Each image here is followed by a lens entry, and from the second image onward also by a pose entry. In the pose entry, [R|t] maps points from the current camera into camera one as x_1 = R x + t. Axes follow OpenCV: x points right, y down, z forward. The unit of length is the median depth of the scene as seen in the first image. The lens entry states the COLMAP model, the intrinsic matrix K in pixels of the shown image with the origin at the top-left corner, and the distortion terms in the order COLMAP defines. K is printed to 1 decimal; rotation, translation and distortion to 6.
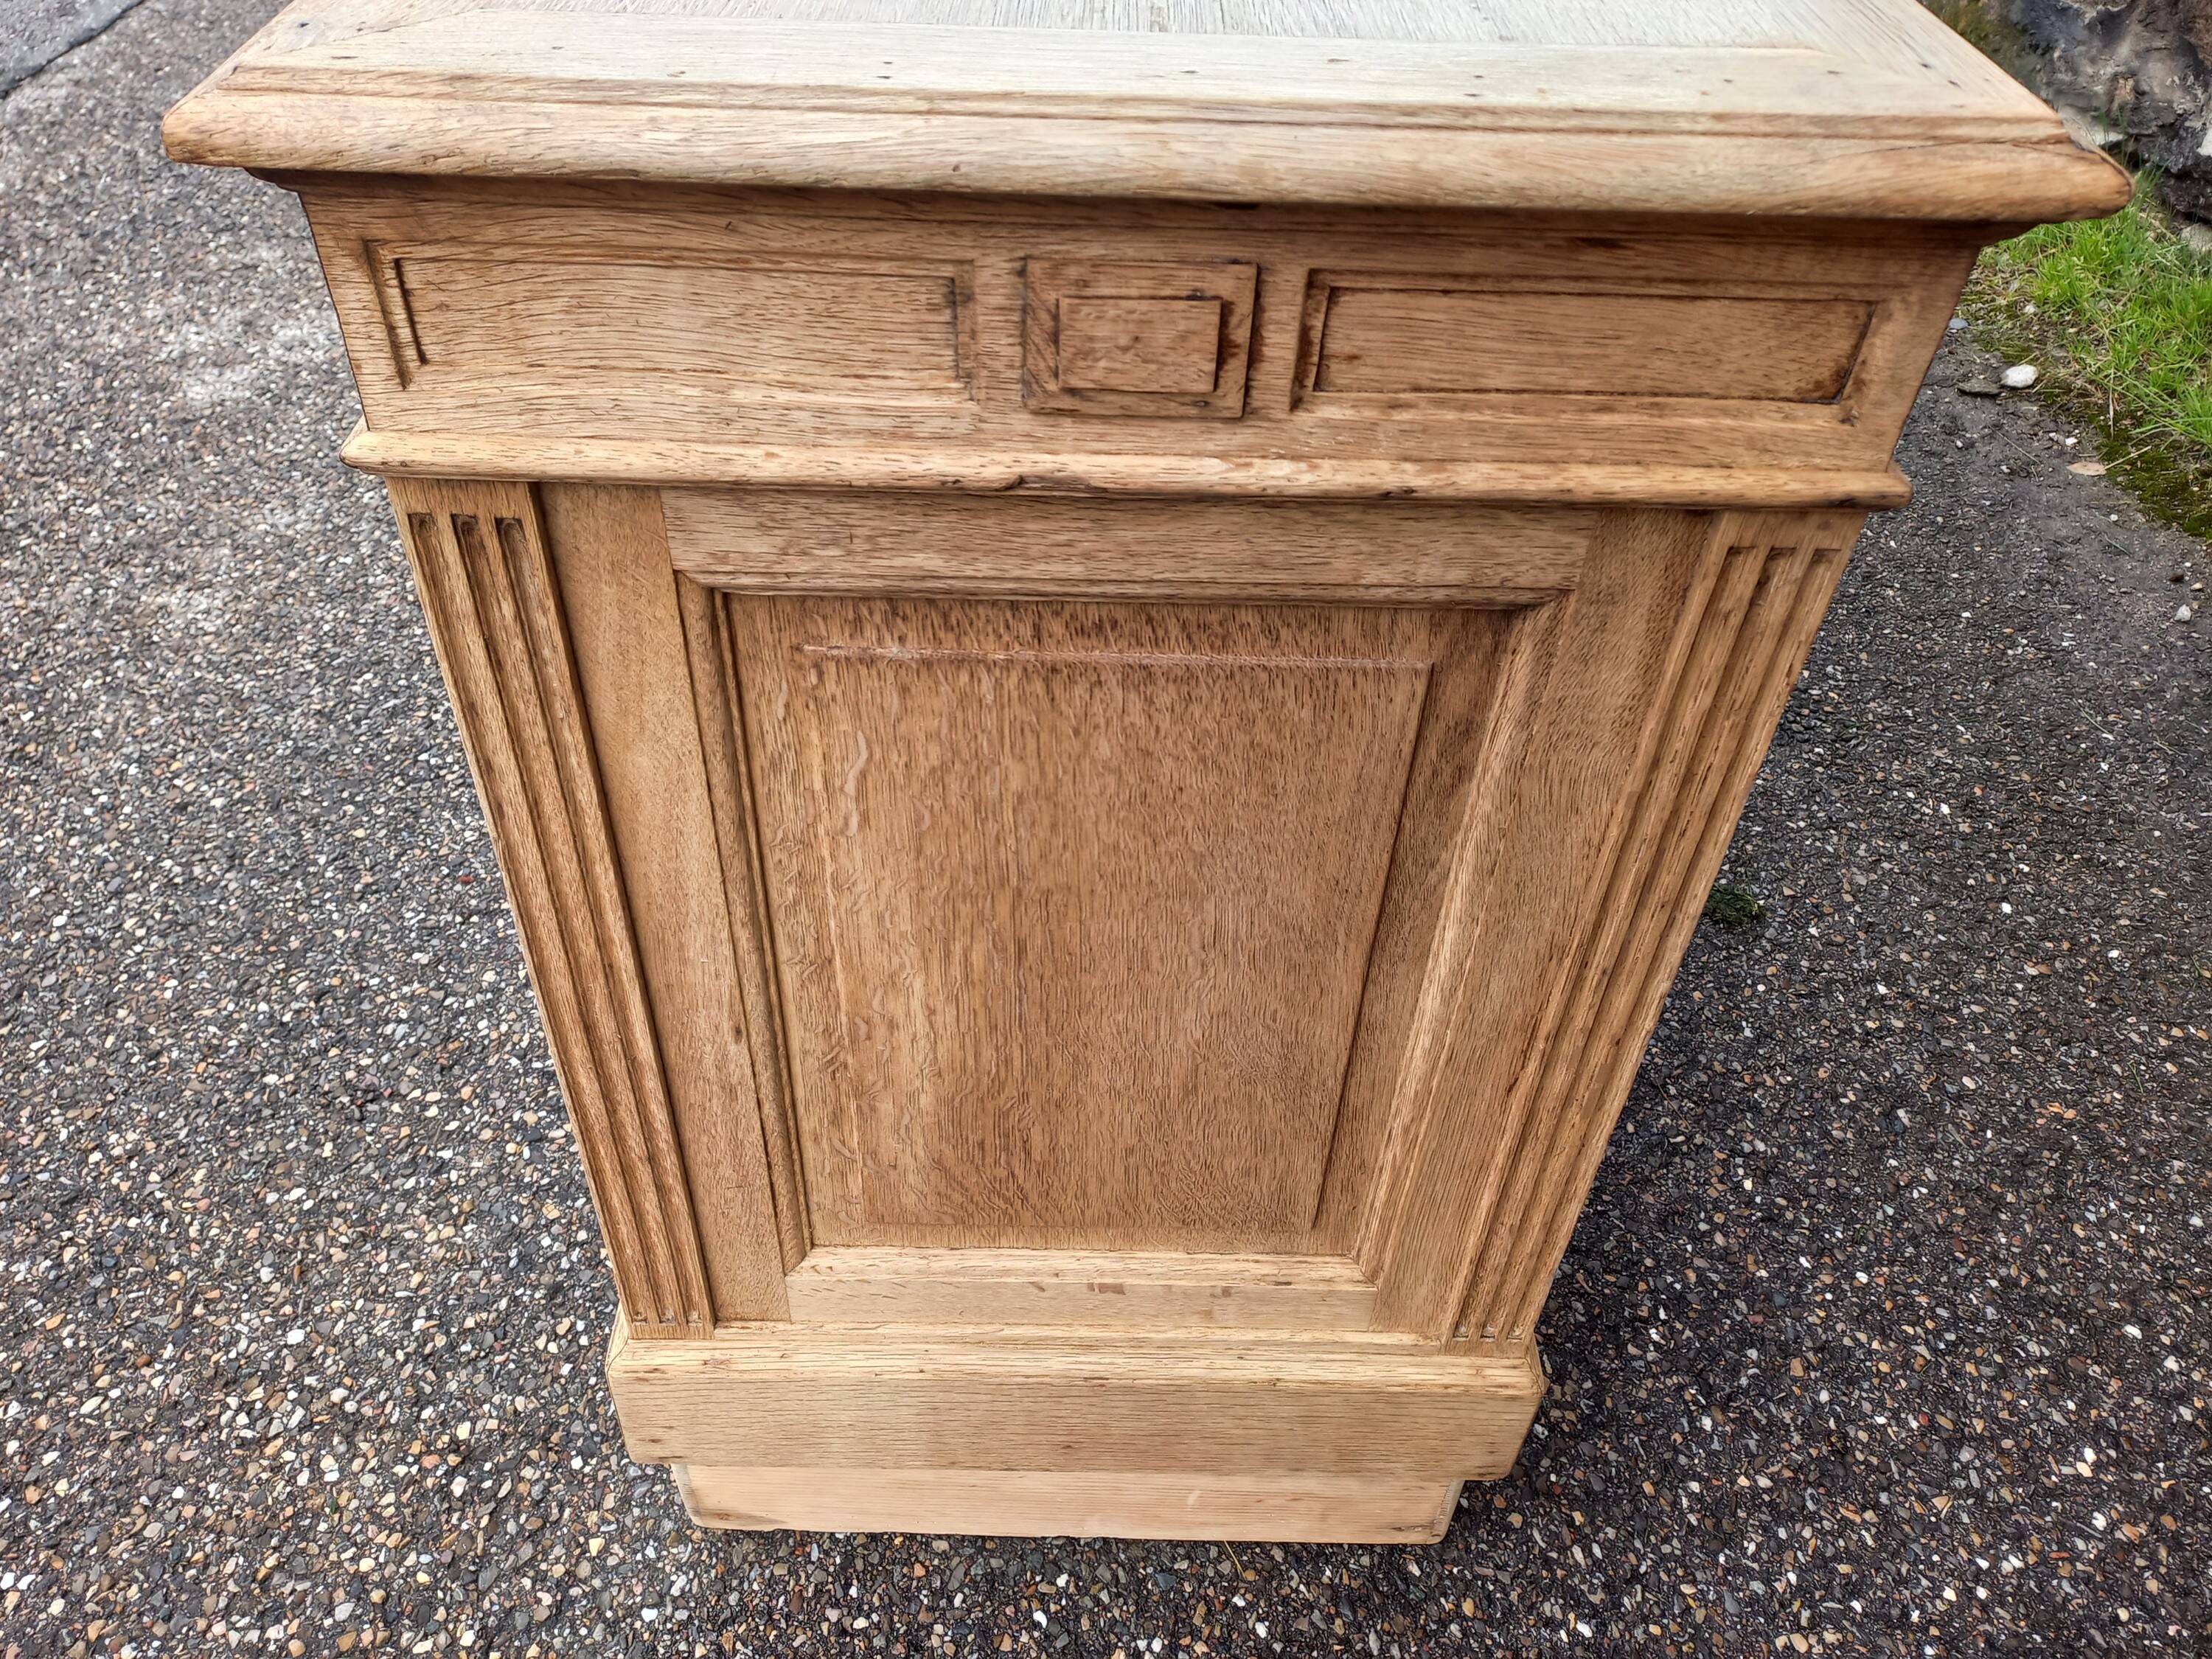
lens RADIAL K [[1625.8, 0, 1082.0], [0, 1625.8, 829.2], [0, 0, 1]] dist [0.045520, -0.026626]
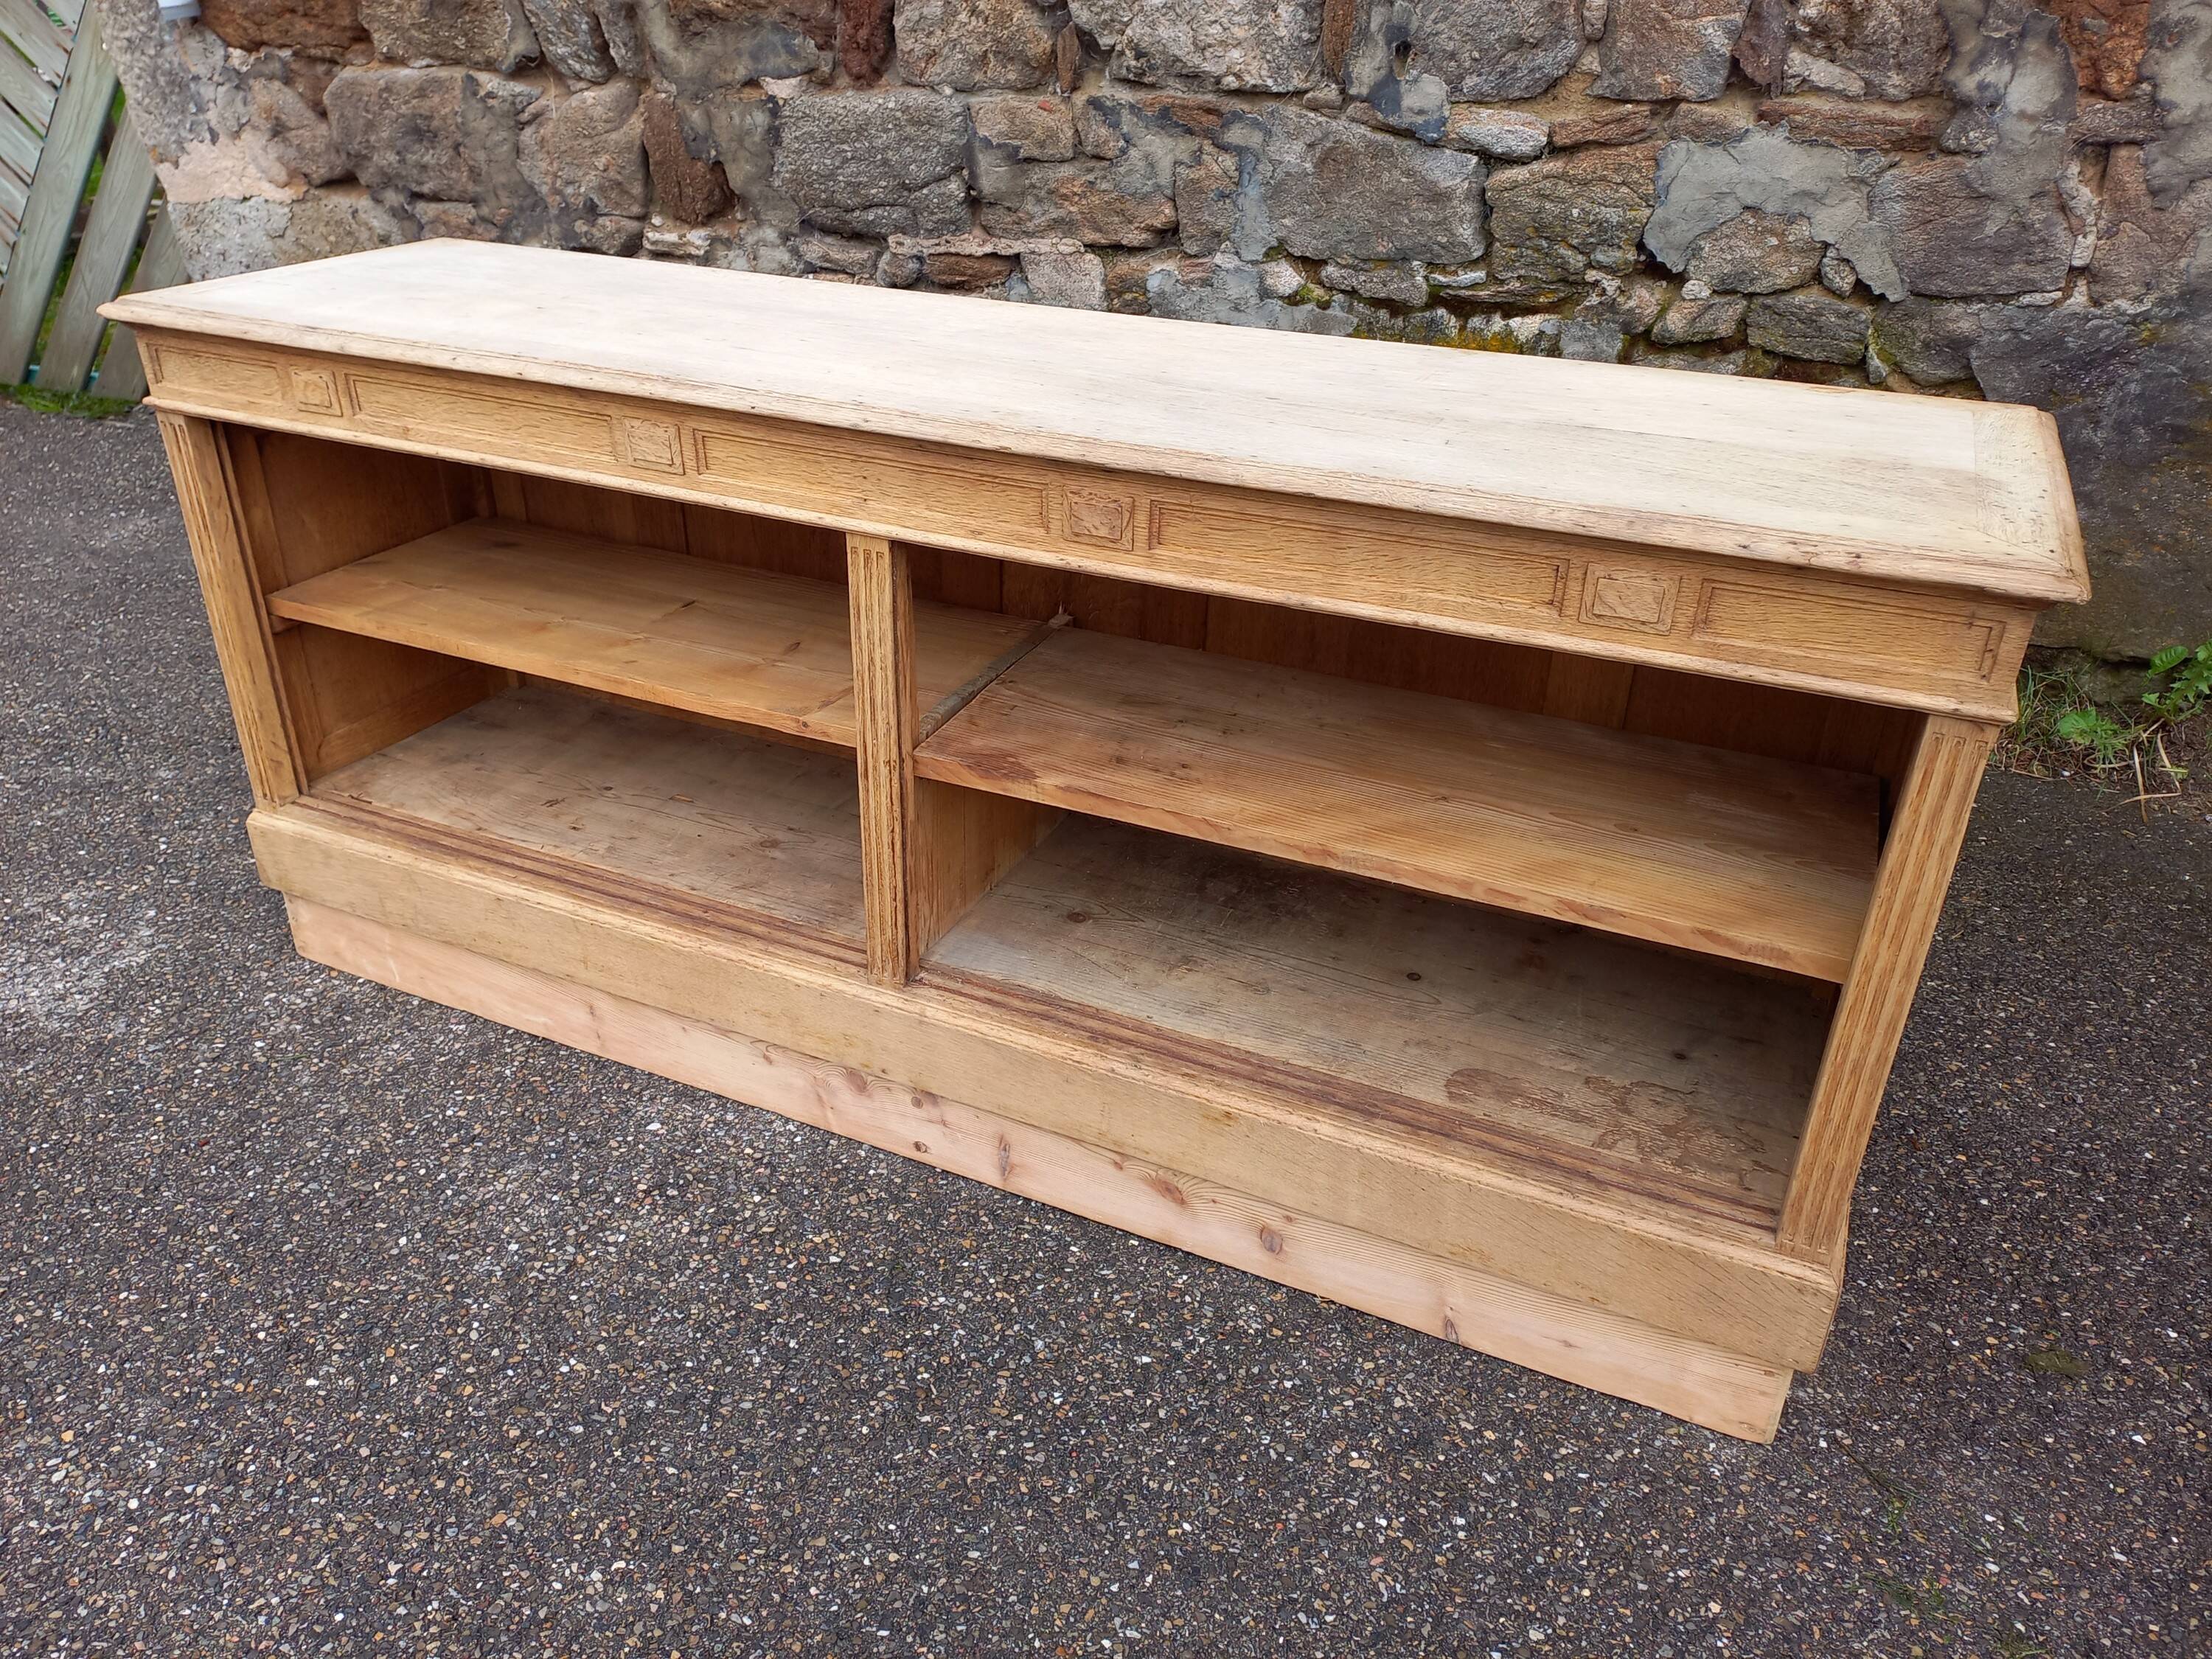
lens RADIAL K [[1625.8, 0, 1090.3], [0, 1625.8, 818.4], [0, 0, 1]] dist [0.045520, -0.026626]
pose [[0.402682, -0.454990, 0.794249, -1.417555], [0.619575, 0.774201, 0.129383, 0.138274], [-0.673776, 0.439997, 0.593657, -0.529638]]
